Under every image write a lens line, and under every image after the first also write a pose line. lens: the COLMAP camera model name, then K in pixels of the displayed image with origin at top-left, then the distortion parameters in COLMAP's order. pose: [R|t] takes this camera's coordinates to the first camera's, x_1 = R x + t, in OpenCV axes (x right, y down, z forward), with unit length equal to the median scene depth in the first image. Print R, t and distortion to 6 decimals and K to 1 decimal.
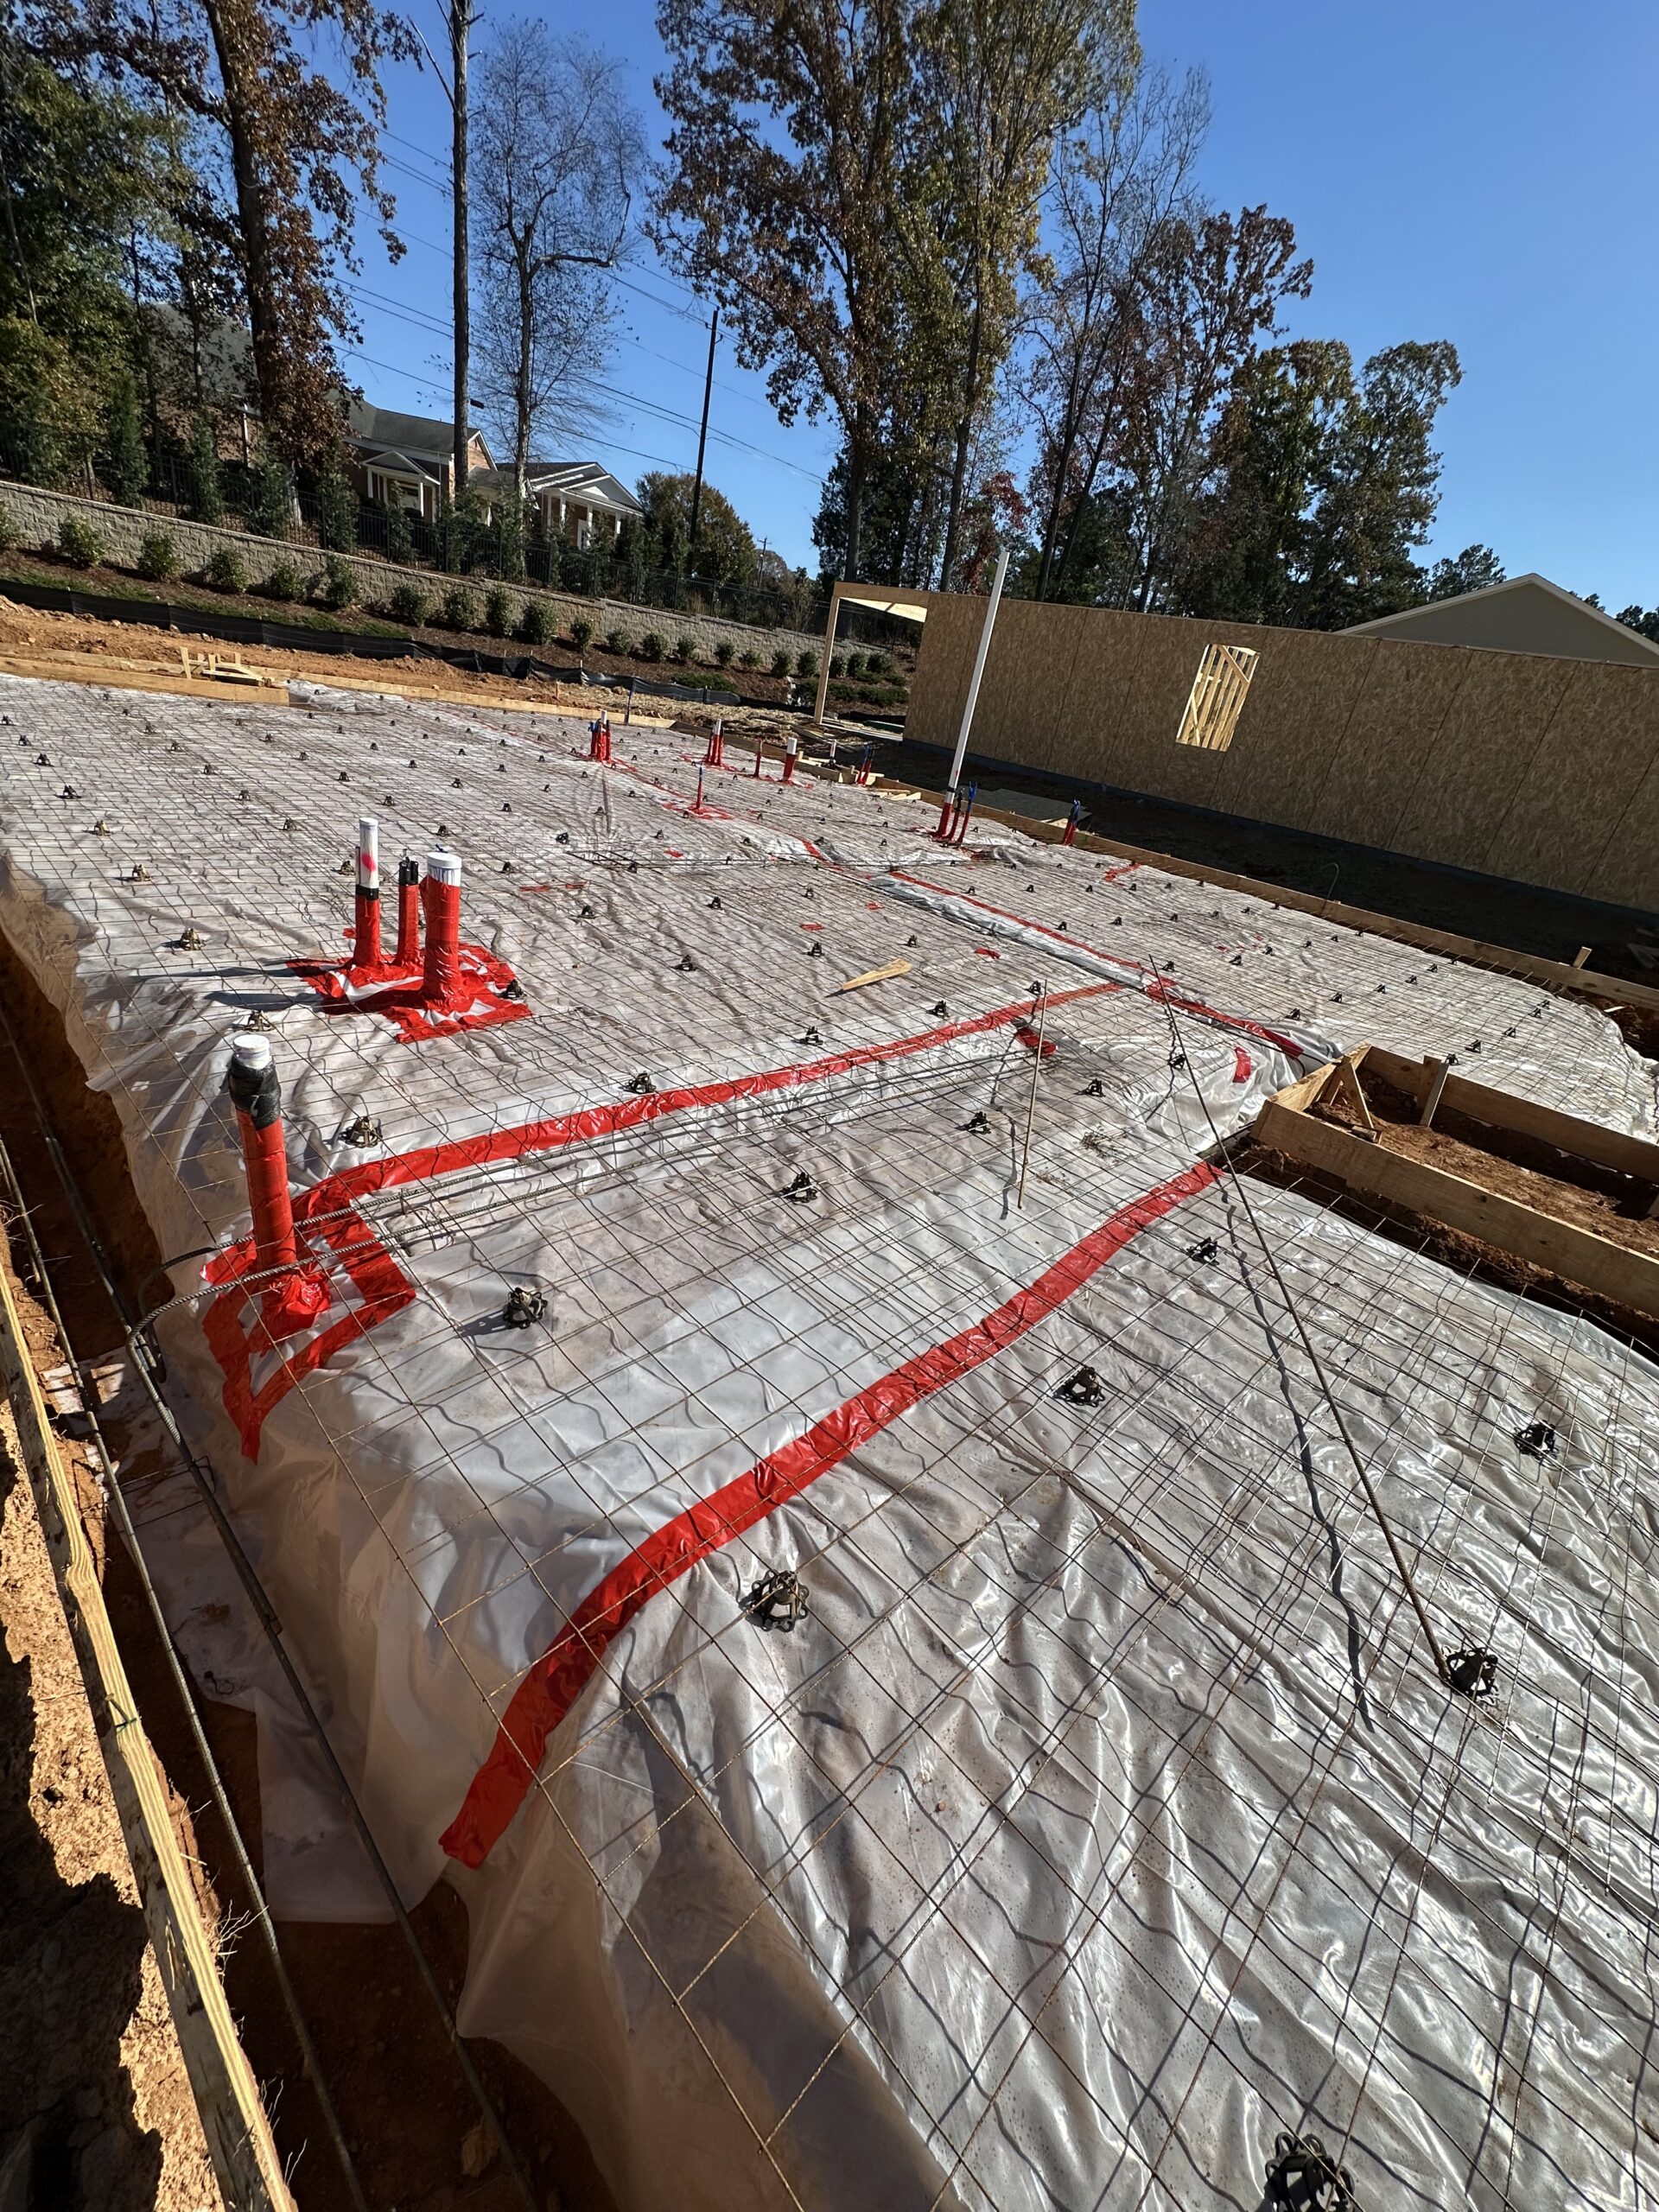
lens RADIAL K [[888.5, 0, 828.2], [0, 888.5, 1103.2], [0, 0, 1]] dist [0.001174, -0.000480]
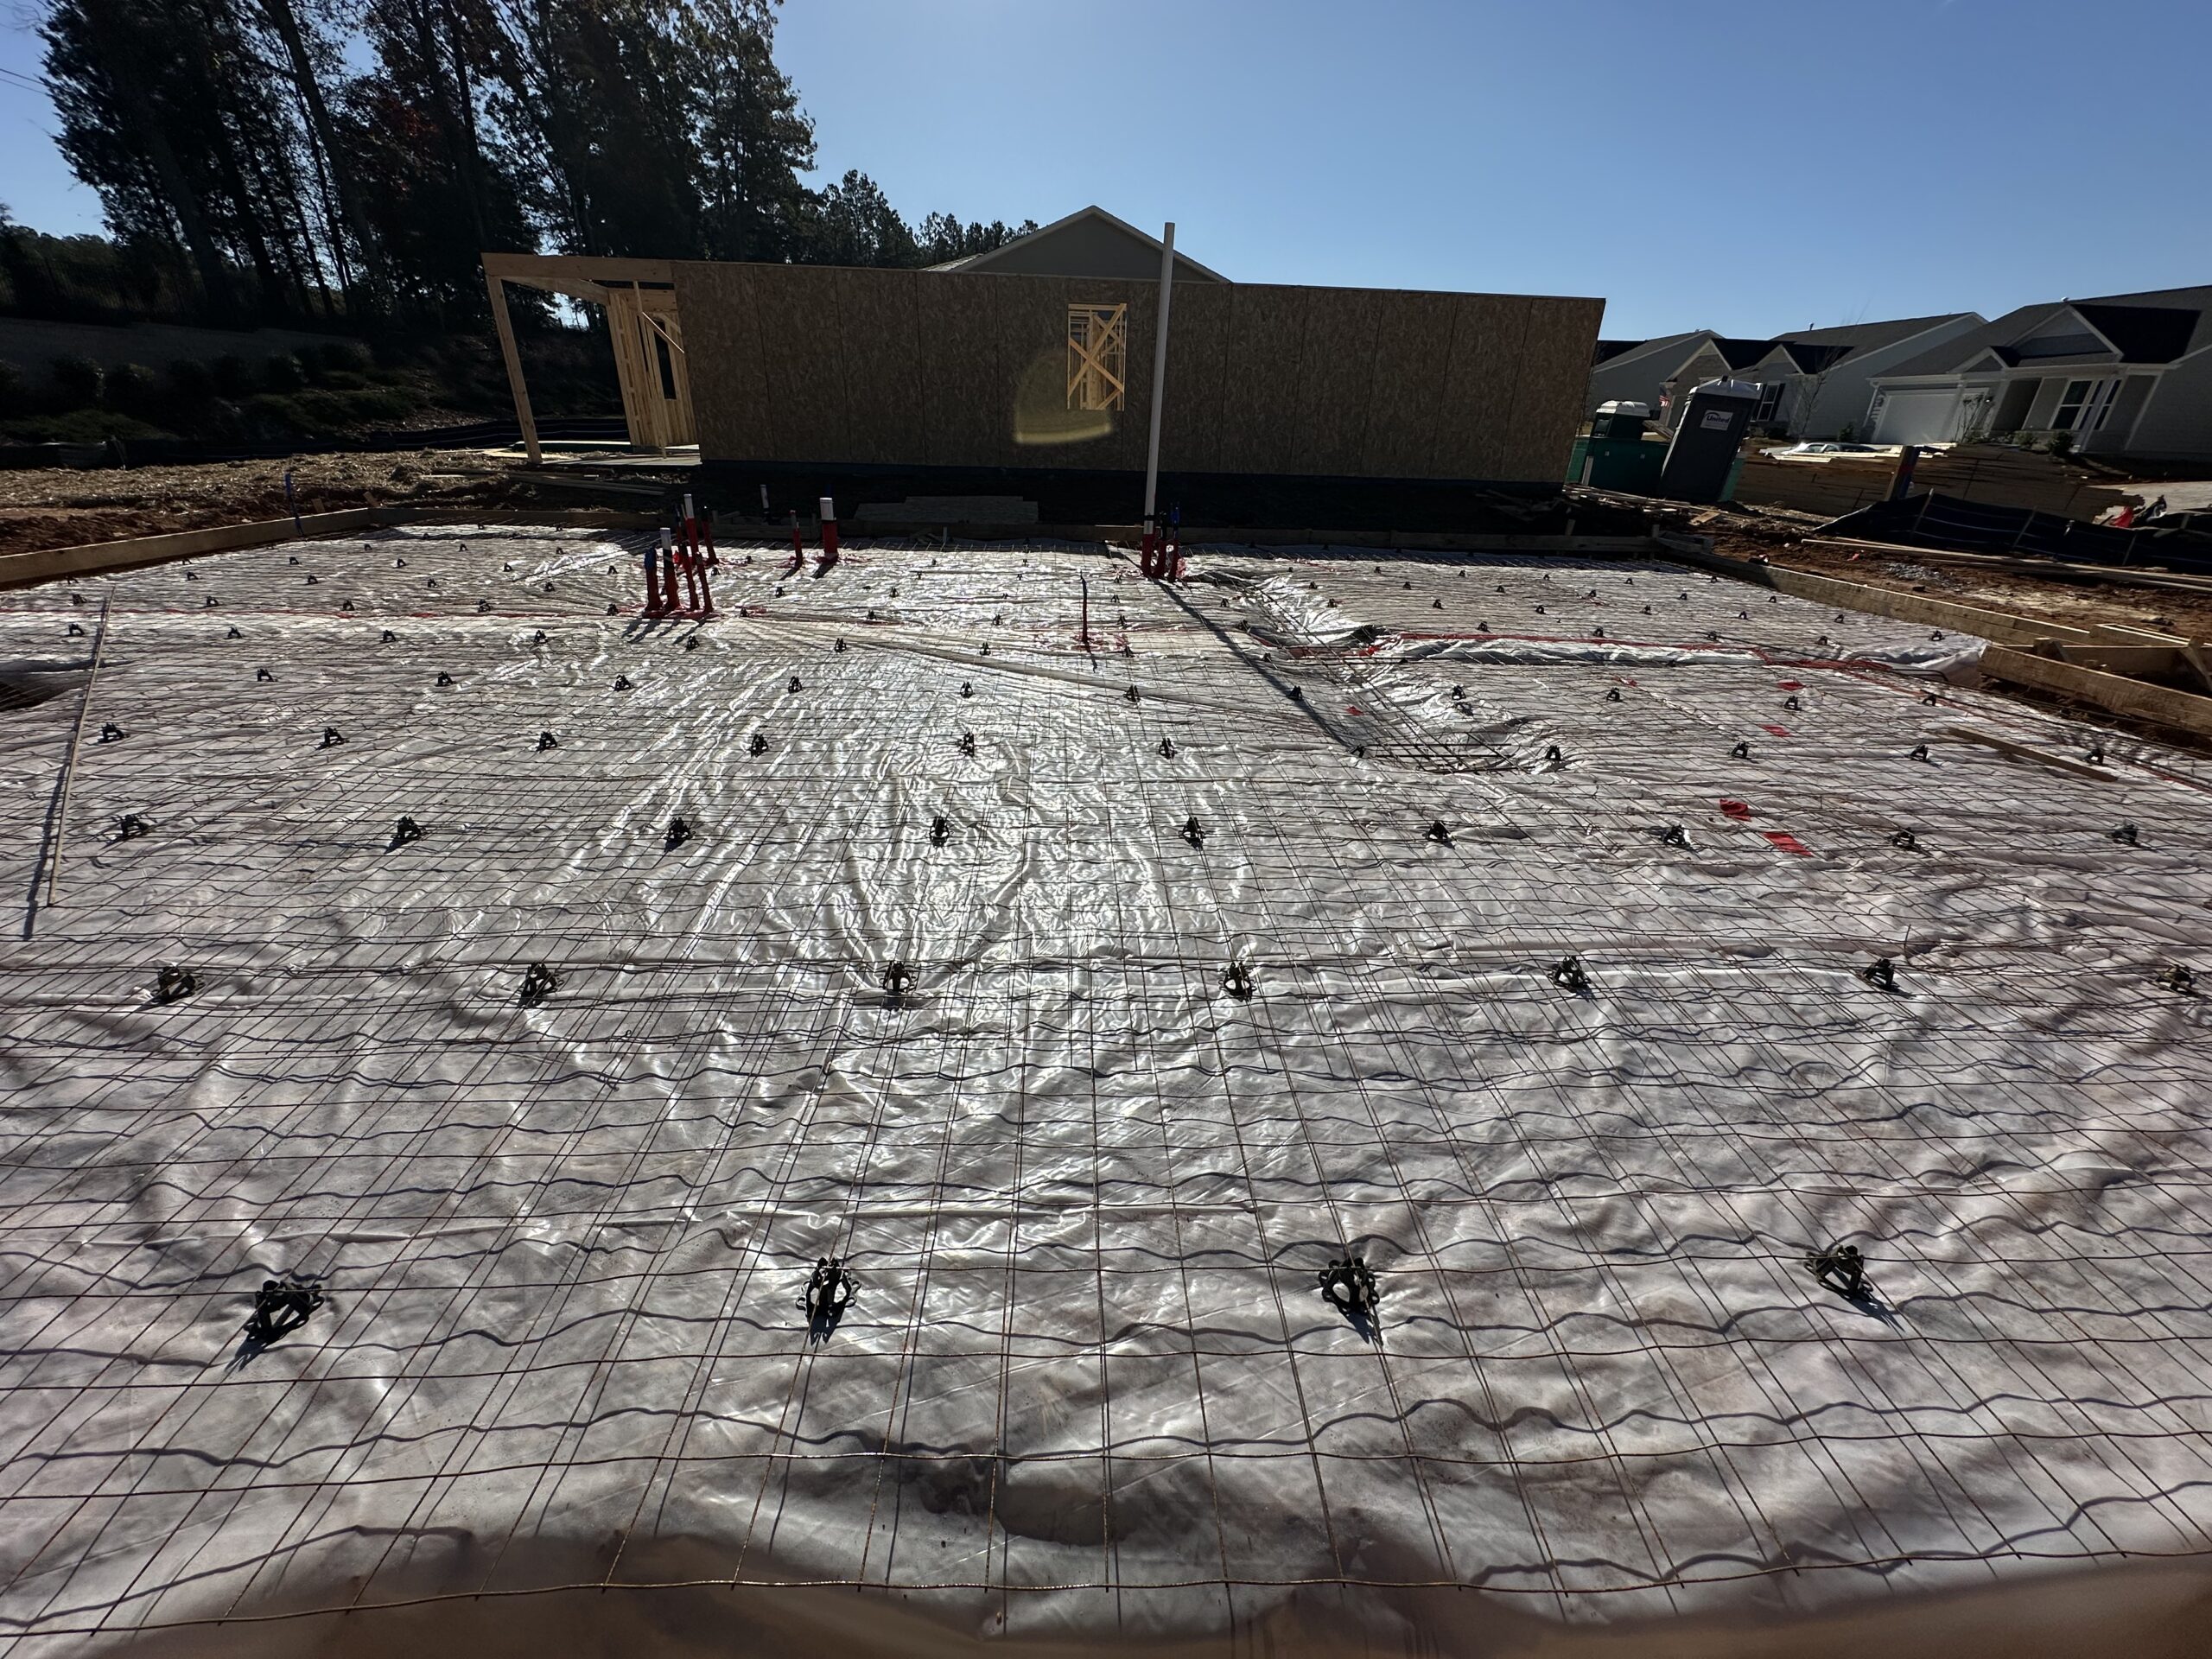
lens RADIAL K [[888.5, 0, 1105.7], [0, 888.5, 835.8], [0, 0, 1]] dist [0.001174, -0.000480]
pose [[0.662668, -0.454078, 0.595553, -0.122880], [0.402179, 0.886594, 0.228480, -0.068108], [-0.631762, 0.088113, 0.770138, 0.093578]]
